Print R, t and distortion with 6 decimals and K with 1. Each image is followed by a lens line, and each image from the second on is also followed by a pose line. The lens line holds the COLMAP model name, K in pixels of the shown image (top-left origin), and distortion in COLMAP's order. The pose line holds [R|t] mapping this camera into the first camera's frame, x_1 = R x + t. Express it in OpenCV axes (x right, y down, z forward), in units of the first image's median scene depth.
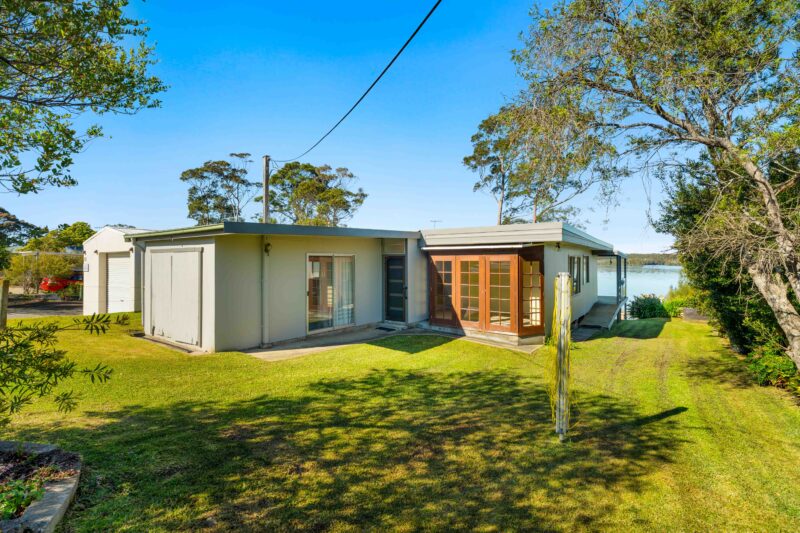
lens RADIAL K [[364.9, 0, 400.3], [0, 364.9, 263.6], [0, 0, 1]] dist [-0.005523, 0.000459]
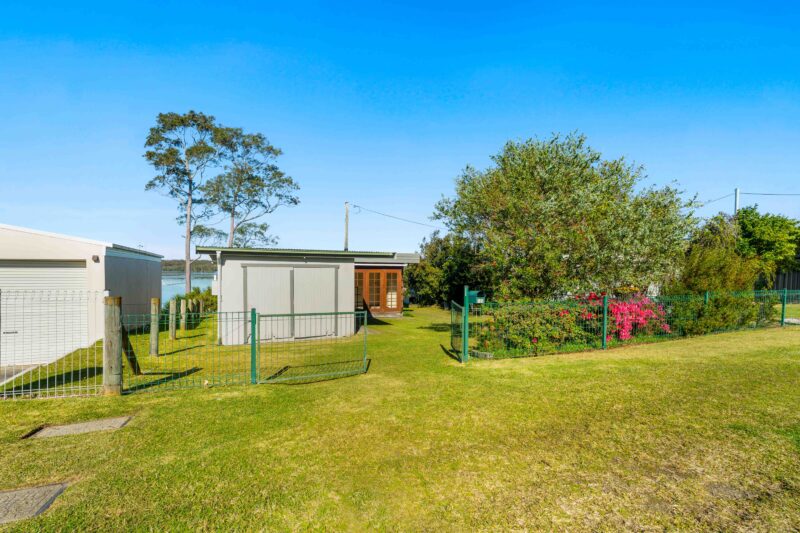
lens RADIAL K [[364.9, 0, 400.6], [0, 364.9, 268.8], [0, 0, 1]] dist [-0.005523, 0.000459]
pose [[0.414153, 0.000745, 0.910207, -1.233914], [-0.003539, 0.999993, 0.000792, -0.024398], [-0.910201, -0.003549, 0.414152, 0.219178]]
